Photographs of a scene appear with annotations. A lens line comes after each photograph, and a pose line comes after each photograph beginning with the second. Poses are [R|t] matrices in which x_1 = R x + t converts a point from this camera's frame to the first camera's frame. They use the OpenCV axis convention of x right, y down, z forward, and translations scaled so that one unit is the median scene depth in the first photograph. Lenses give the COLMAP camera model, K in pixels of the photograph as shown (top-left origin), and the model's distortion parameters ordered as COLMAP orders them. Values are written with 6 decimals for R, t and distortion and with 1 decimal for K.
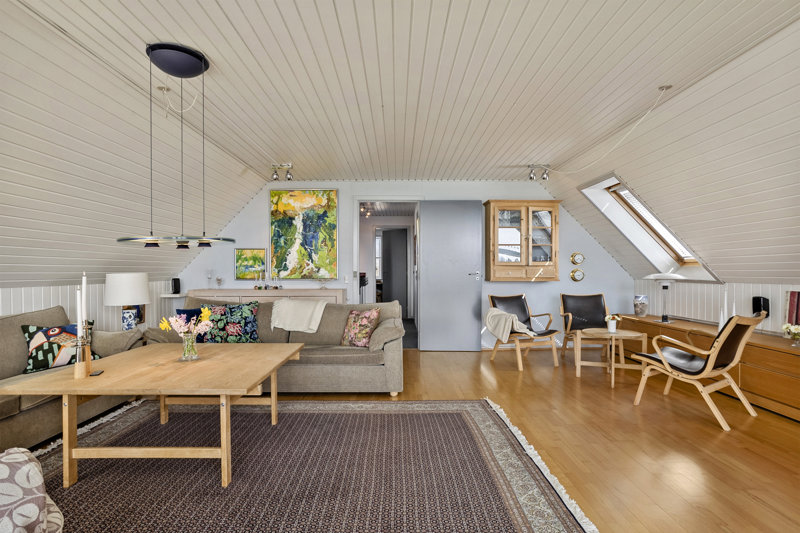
lens RADIAL K [[400.5, 0, 400.0], [0, 400.5, 266.5], [0, 0, 1]] dist [-0.029870, 0.000234]
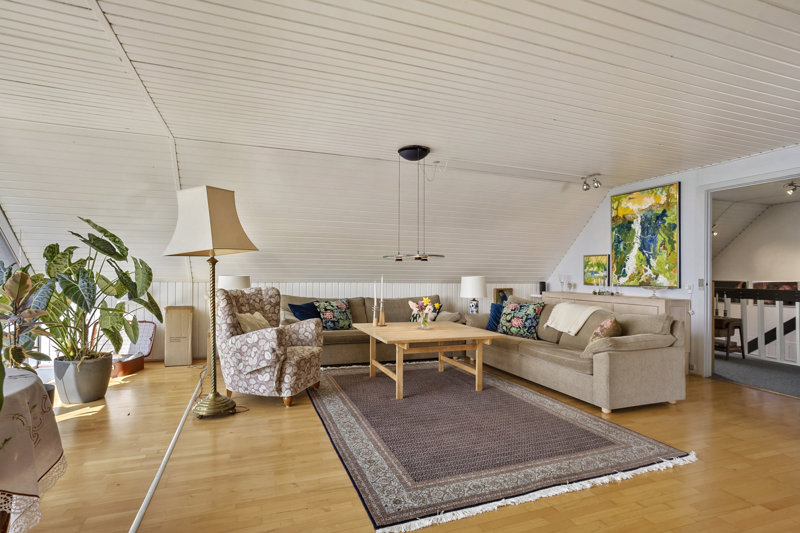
lens RADIAL K [[421.3, 0, 394.5], [0, 421.3, 266.9], [0, 0, 1]] dist [-0.042913, 0.022529]
pose [[0.317753, -0.006762, -0.948150, 0.493950], [-0.004880, 0.999950, -0.008767, -0.002238], [0.948161, 0.007413, 0.317704, 0.150442]]
